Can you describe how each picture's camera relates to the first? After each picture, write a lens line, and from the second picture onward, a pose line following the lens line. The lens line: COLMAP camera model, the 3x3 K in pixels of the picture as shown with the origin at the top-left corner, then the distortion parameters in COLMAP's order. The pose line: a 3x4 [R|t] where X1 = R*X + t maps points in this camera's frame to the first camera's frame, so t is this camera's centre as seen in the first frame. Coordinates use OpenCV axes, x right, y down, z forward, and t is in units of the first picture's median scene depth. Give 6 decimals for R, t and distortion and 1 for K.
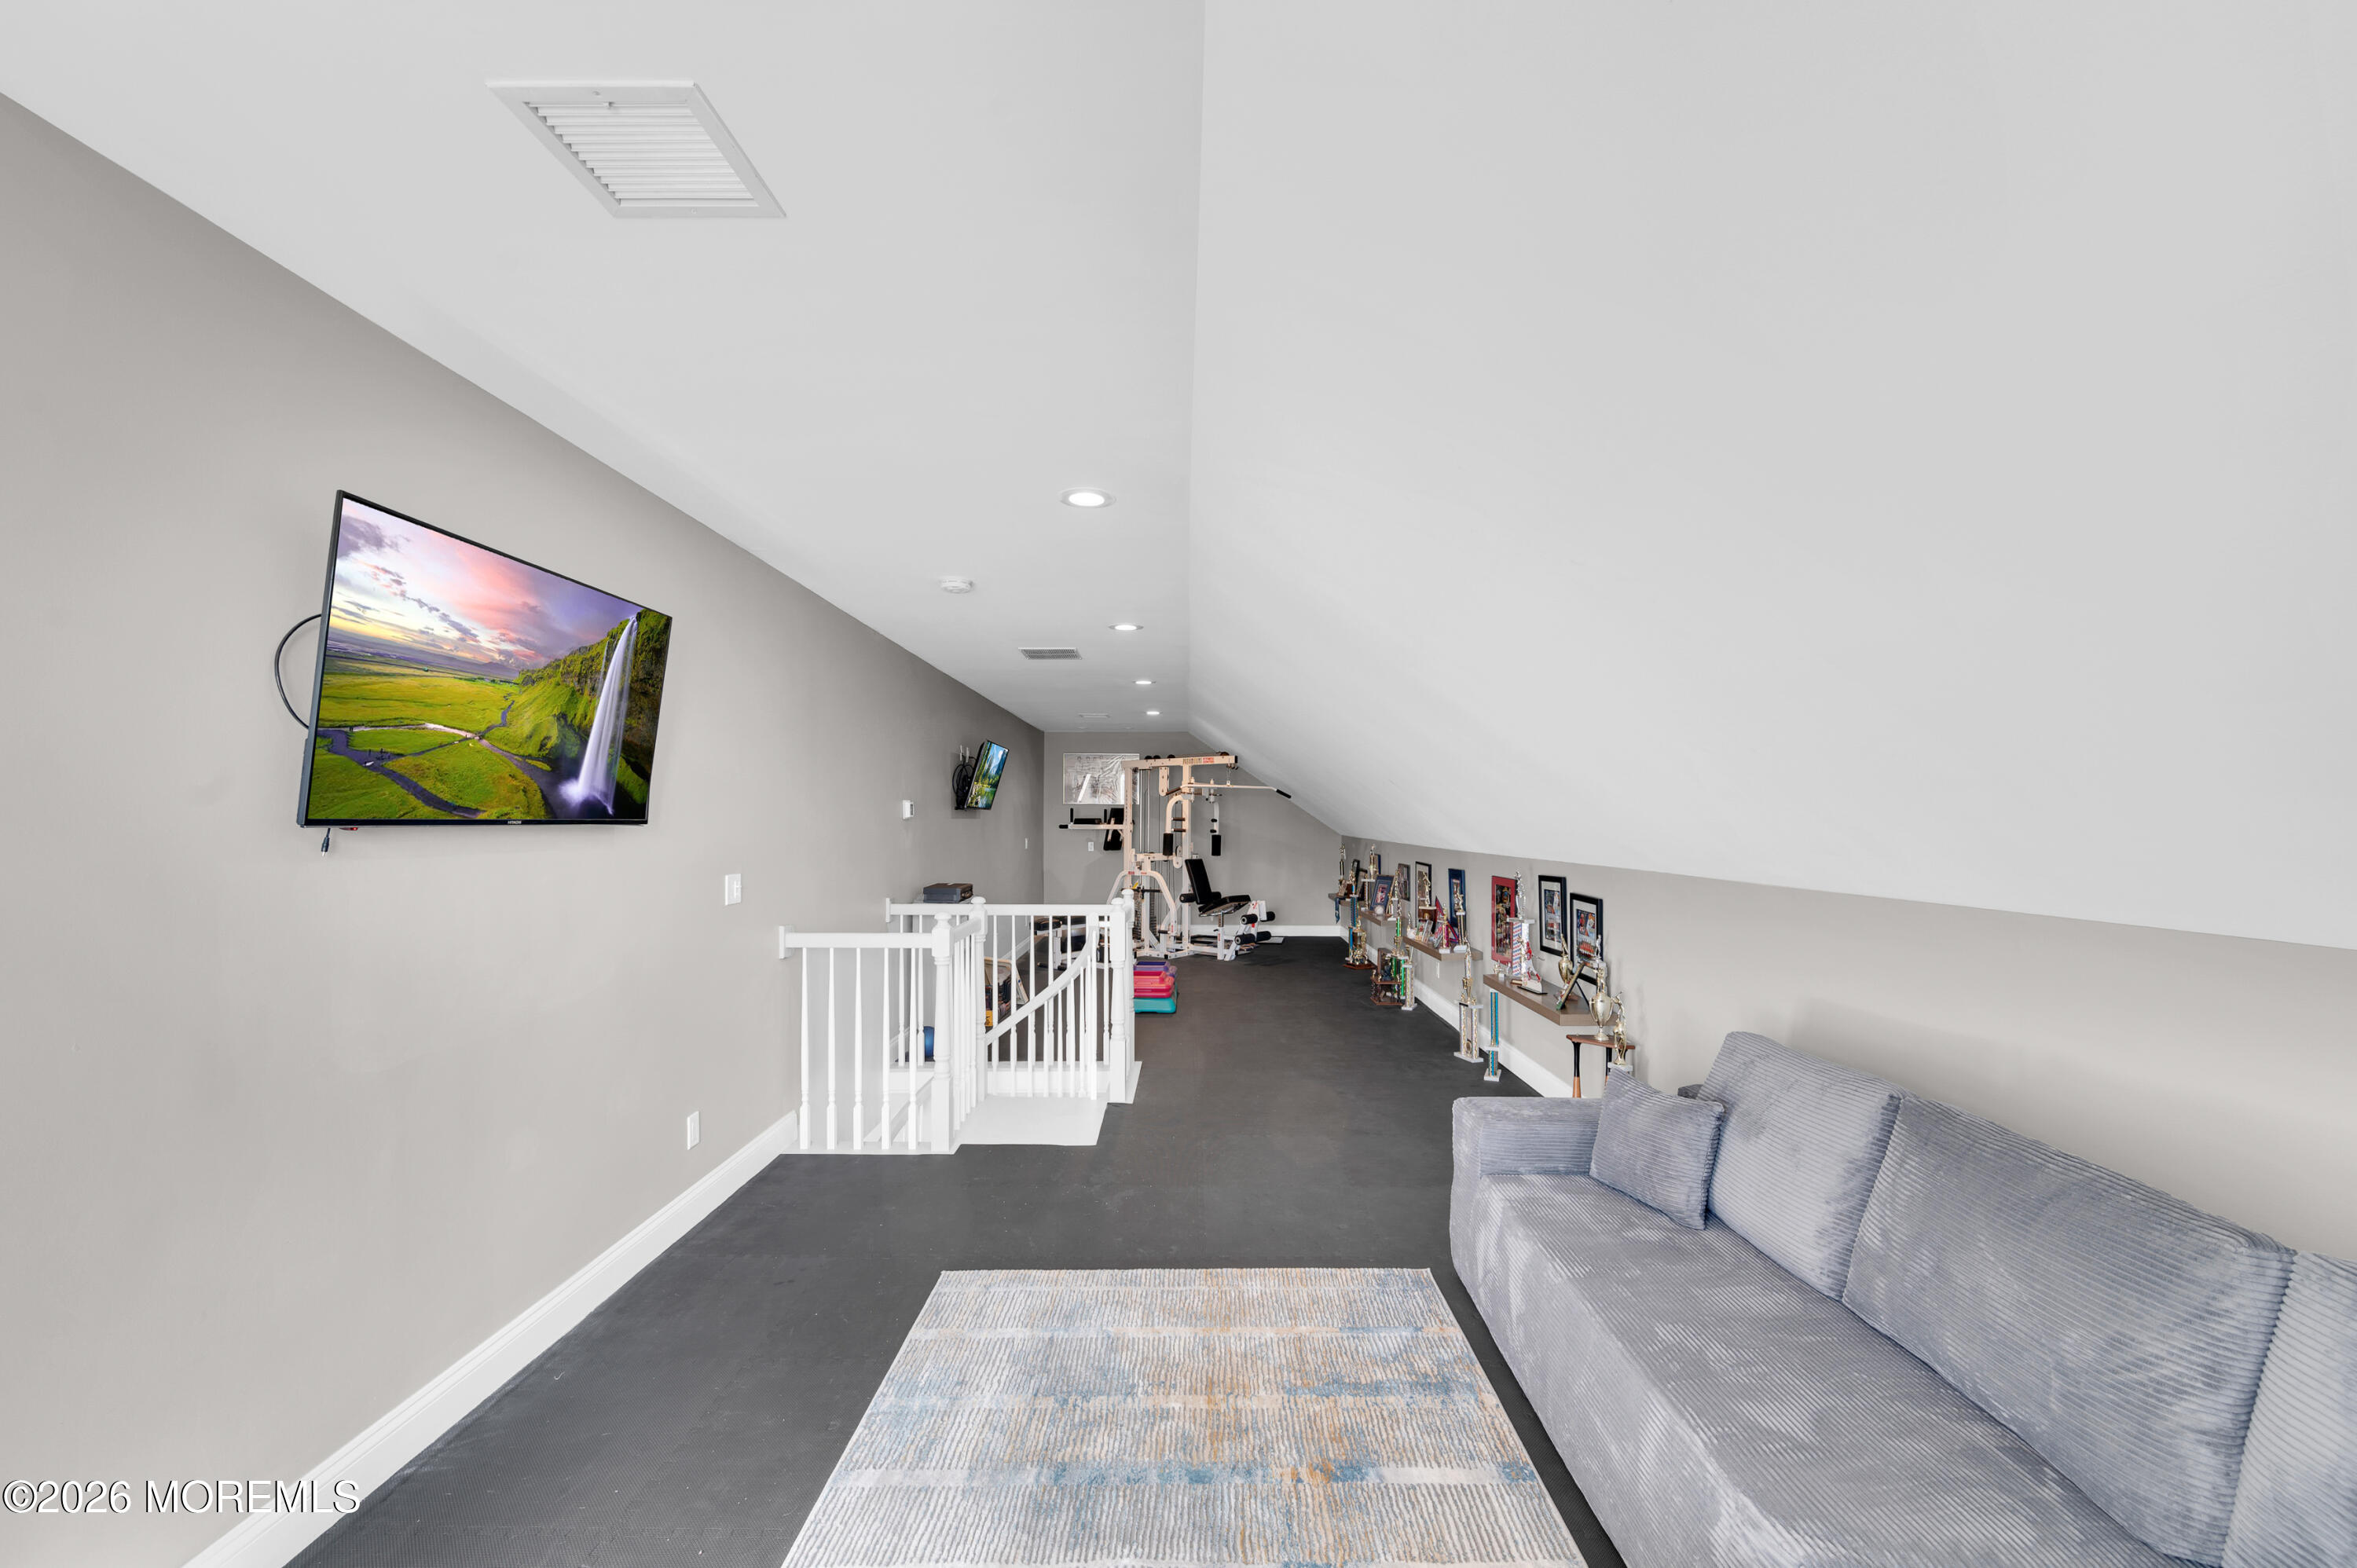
lens RADIAL K [[962.9, 0, 1160.8], [0, 962.9, 833.0], [0, 0, 1]] dist [0.008840, -0.000782]
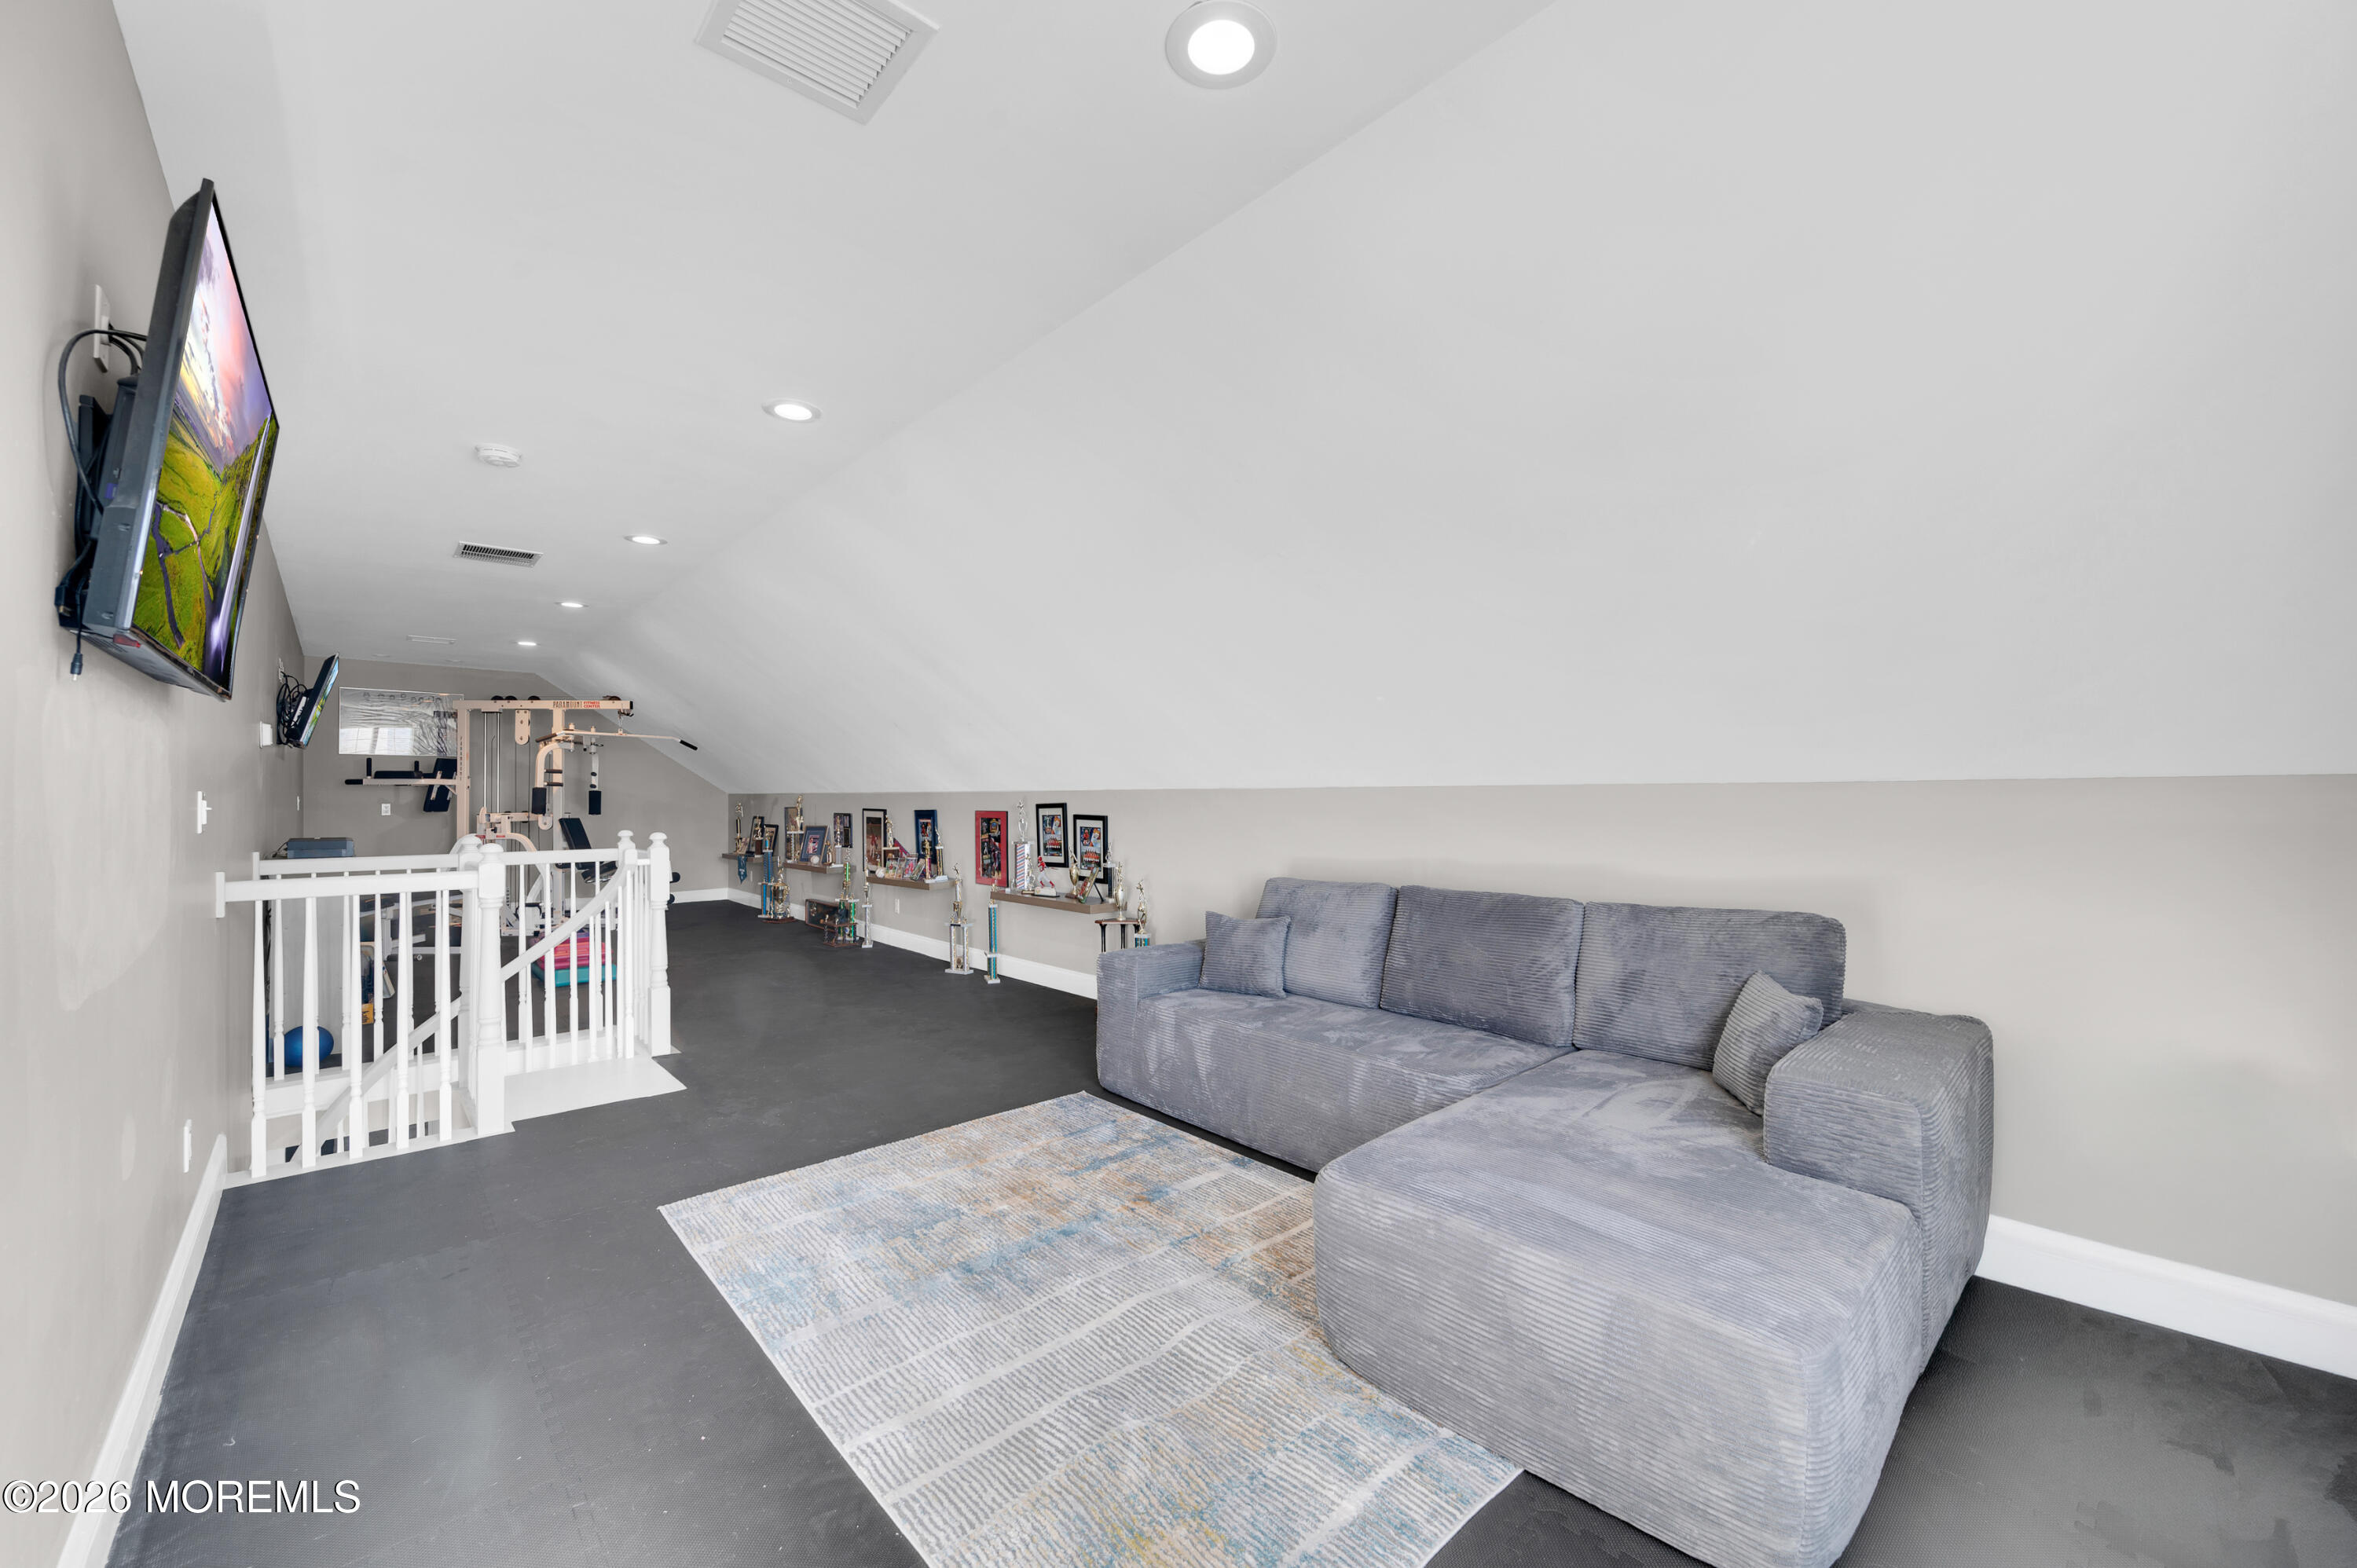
lens RADIAL K [[962.9, 0, 1174.9], [0, 962.9, 791.3], [0, 0, 1]] dist [0.008840, -0.000782]
pose [[0.739142, -0.001658, 0.673548, -0.317335], [0.015462, 0.999775, -0.014507, 0.051343], [-0.673372, 0.021137, 0.739001, -0.014944]]
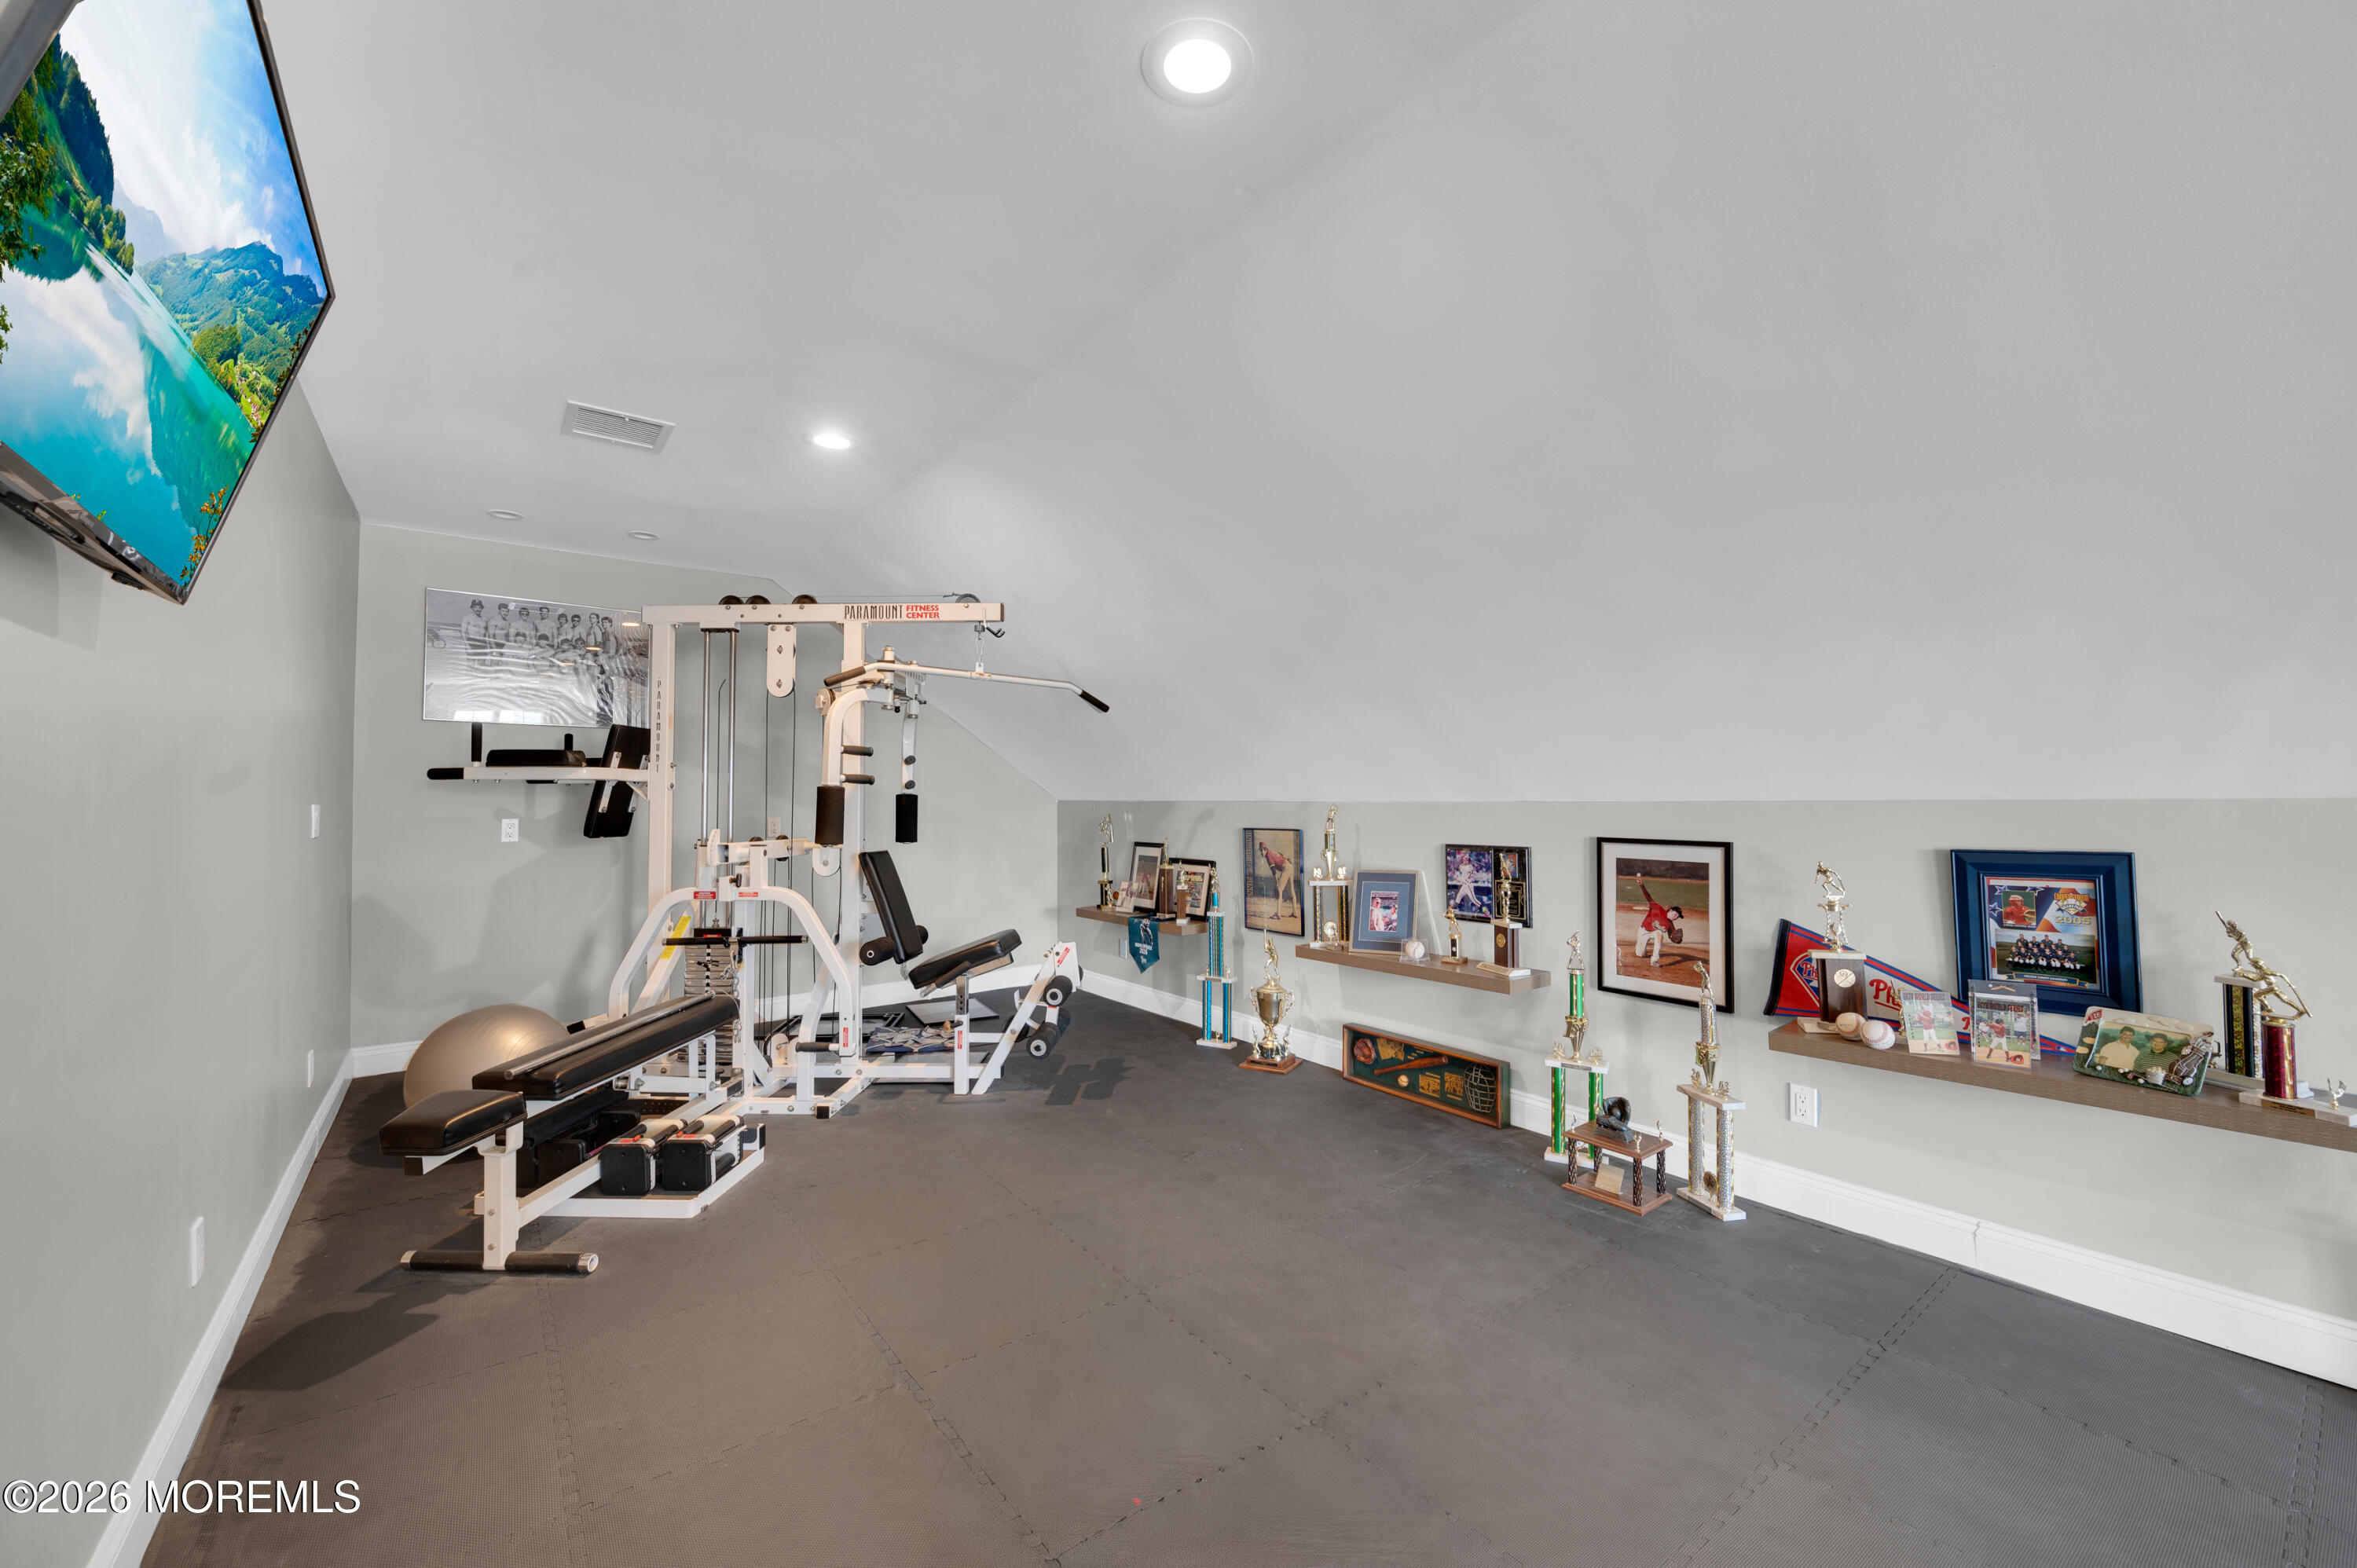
lens RADIAL K [[962.9, 0, 1170.6], [0, 962.9, 781.6], [0, 0, 1]] dist [0.008840, -0.000782]
pose [[0.786292, 0.013462, 0.617708, -0.257156], [0.013907, 0.999124, -0.039477, 0.033033], [-0.617698, 0.039631, 0.785416, 1.284154]]
